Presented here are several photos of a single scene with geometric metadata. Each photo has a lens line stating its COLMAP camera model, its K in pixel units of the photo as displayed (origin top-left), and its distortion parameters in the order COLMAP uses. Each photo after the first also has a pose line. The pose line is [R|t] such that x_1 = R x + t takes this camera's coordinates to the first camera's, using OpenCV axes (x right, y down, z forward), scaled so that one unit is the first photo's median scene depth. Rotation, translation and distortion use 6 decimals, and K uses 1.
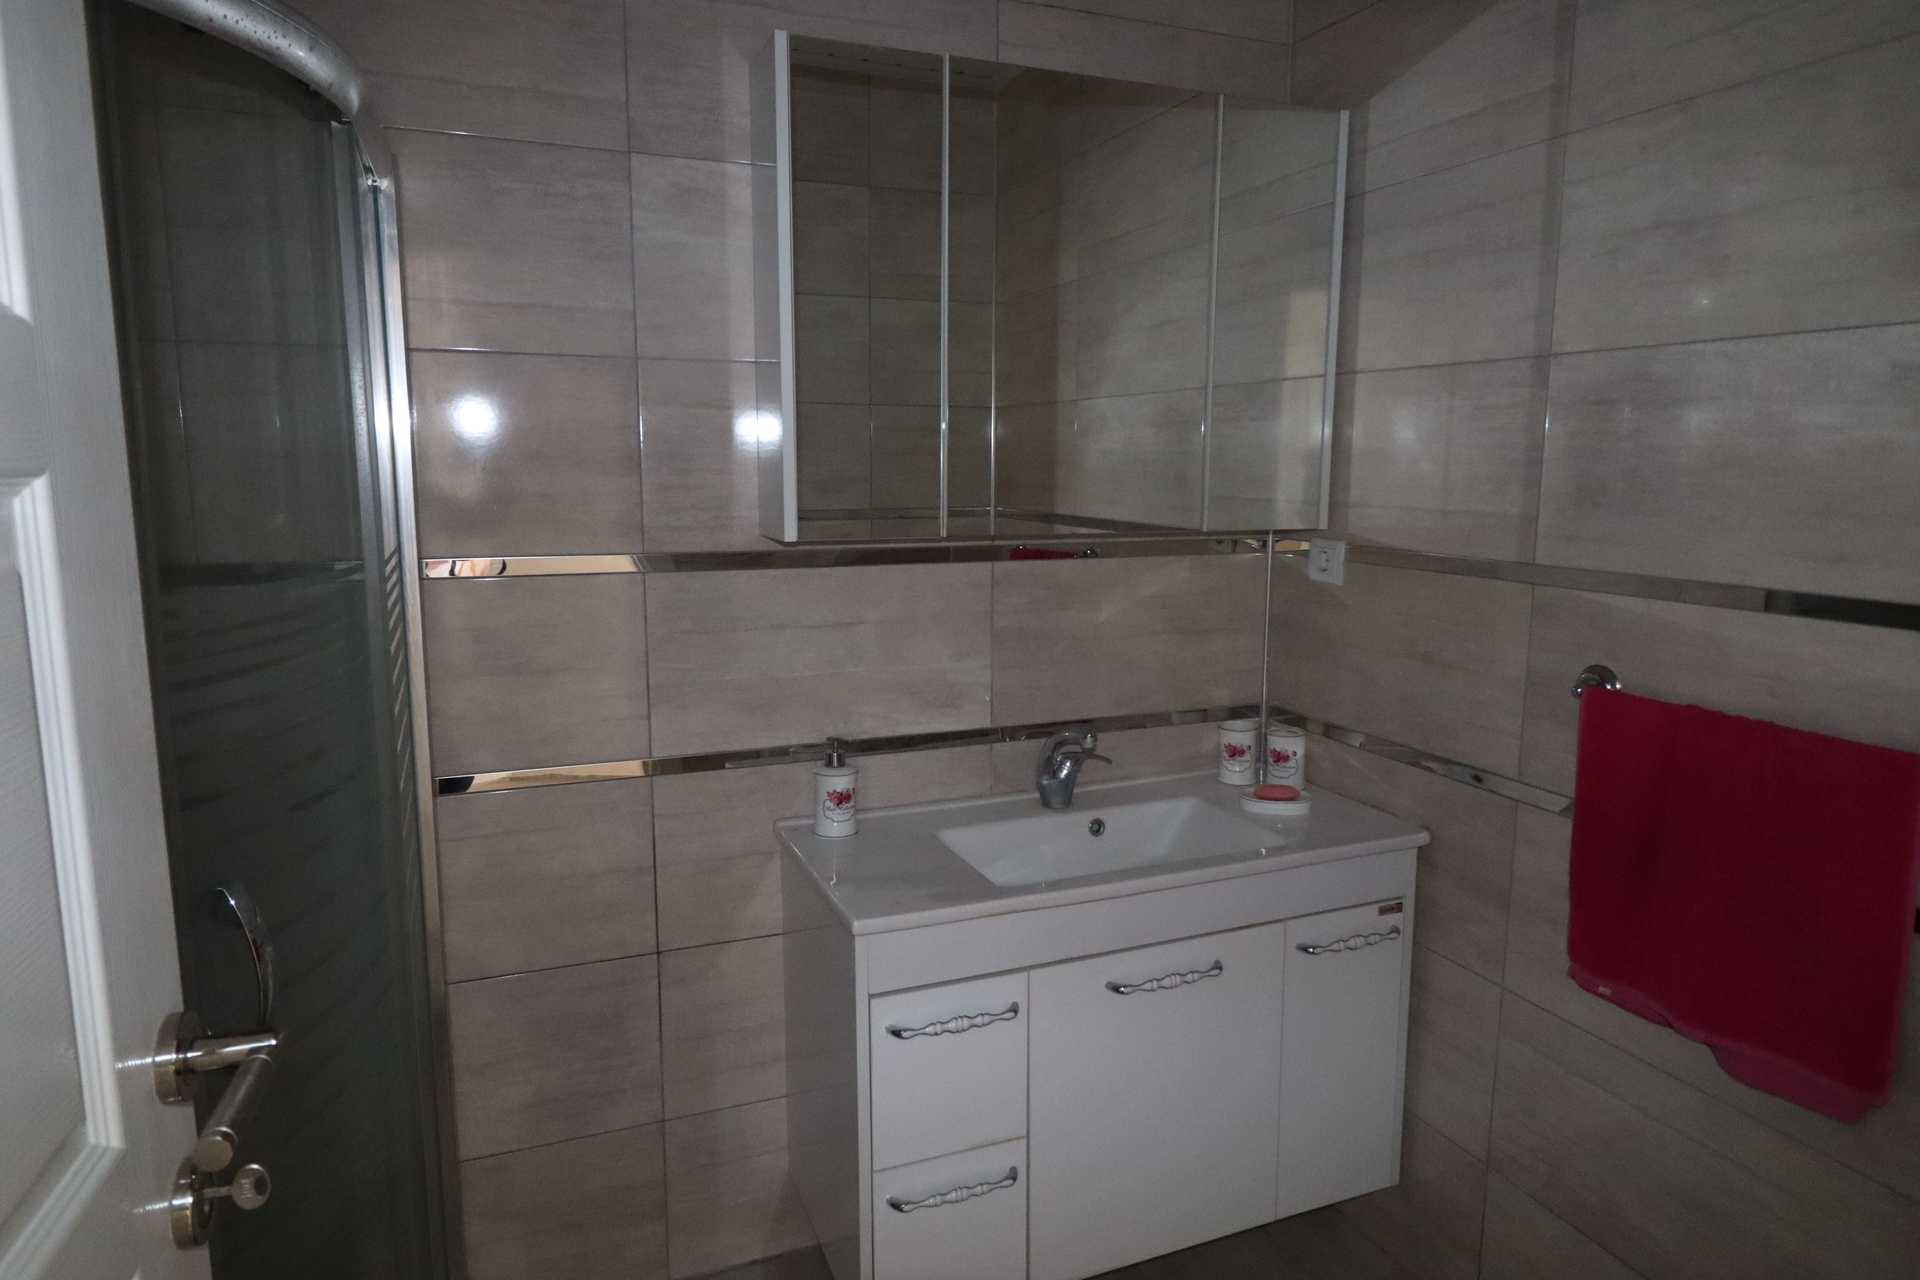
lens RADIAL K [[1148.6, 0, 957.8], [0, 1148.6, 636.4], [0, 0, 1]] dist [0.005515, -0.012684]
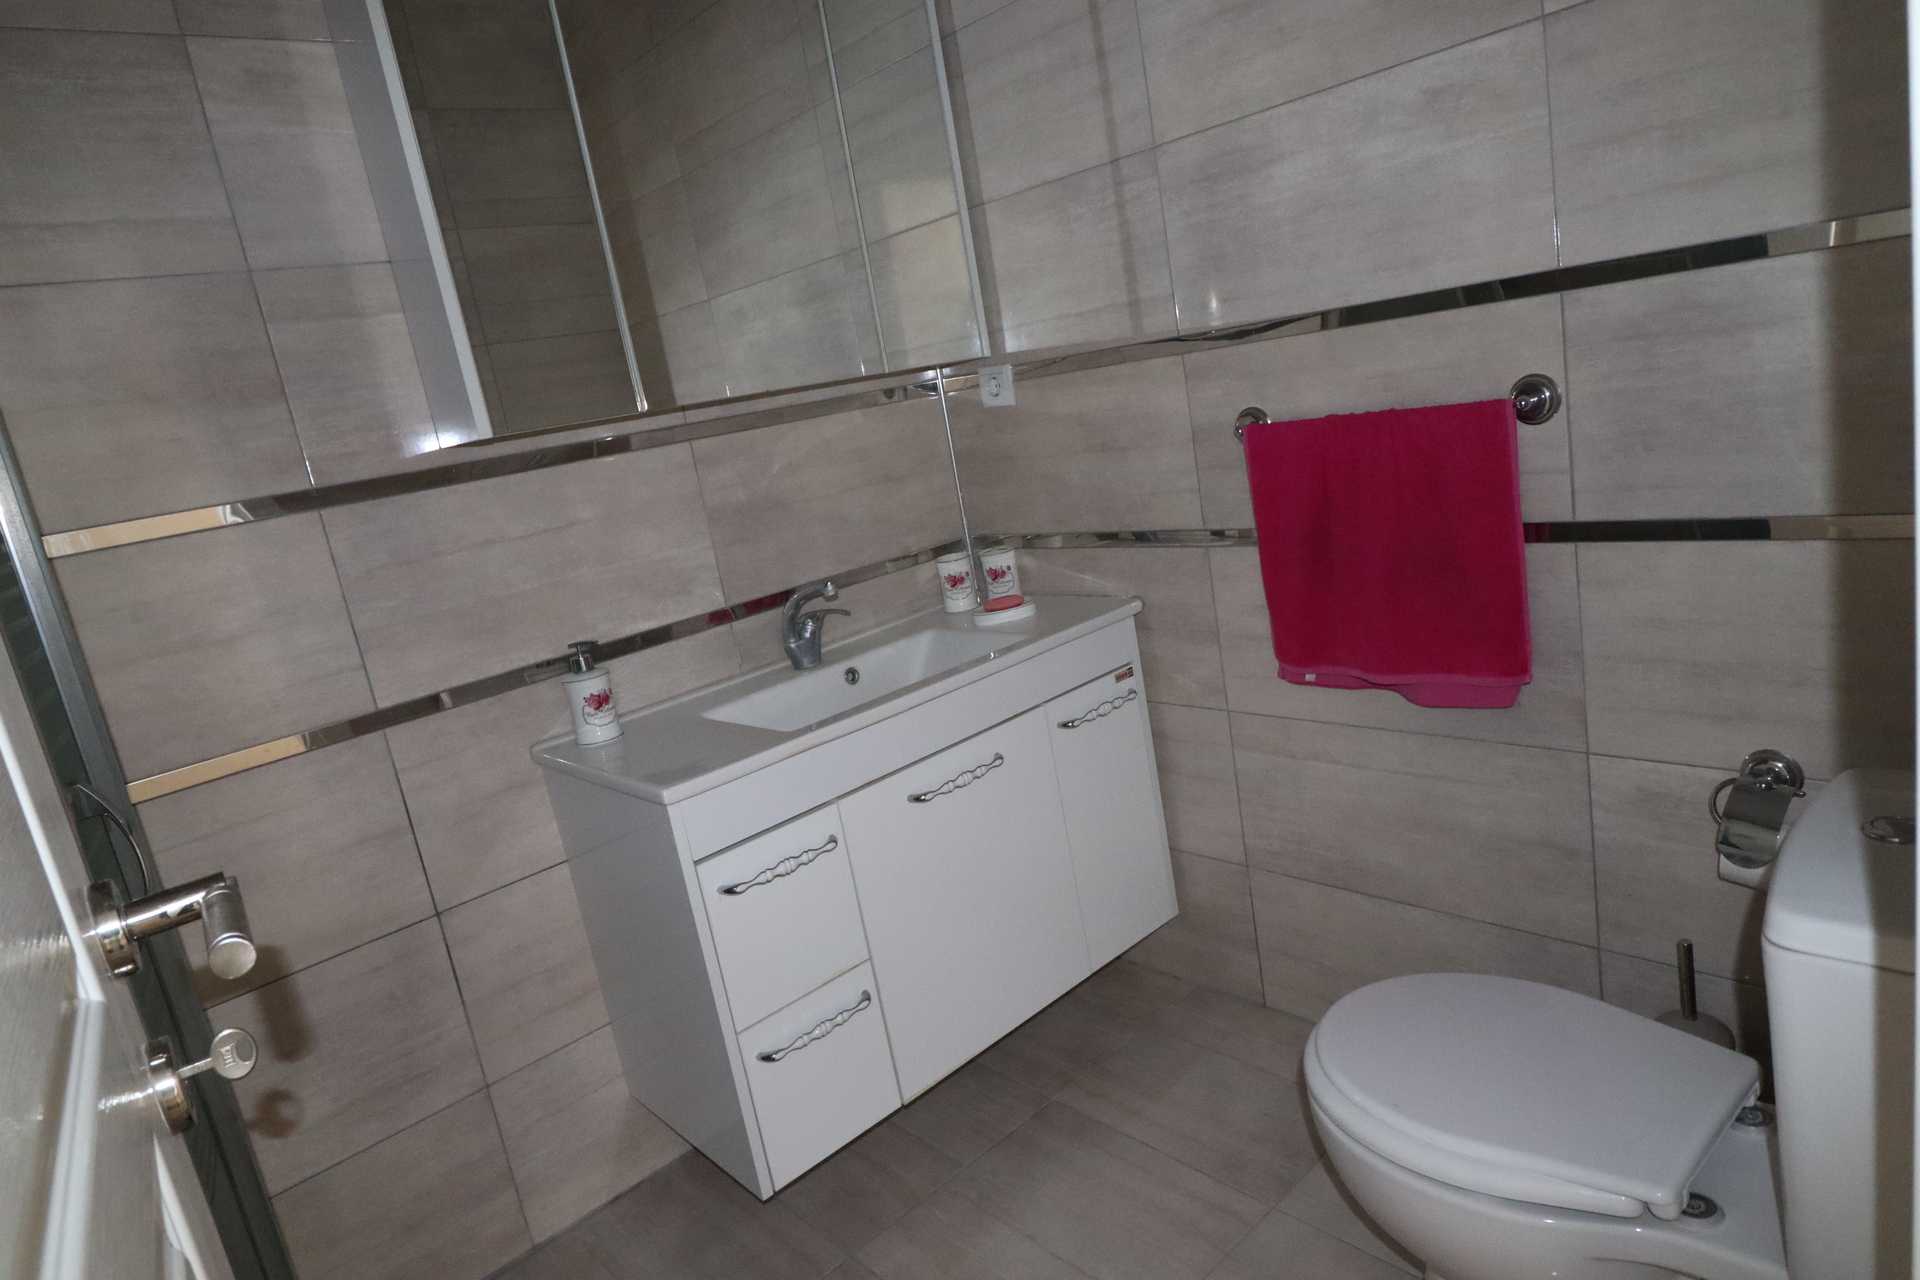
lens RADIAL K [[1148.6, 0, 958.8], [0, 1148.6, 635.1], [0, 0, 1]] dist [0.005515, -0.012684]
pose [[0.925101, -0.234456, 0.298696, -0.095996], [0.223425, 0.972126, 0.071076, 0.084521], [-0.307034, 0.000983, 0.951698, -0.011919]]
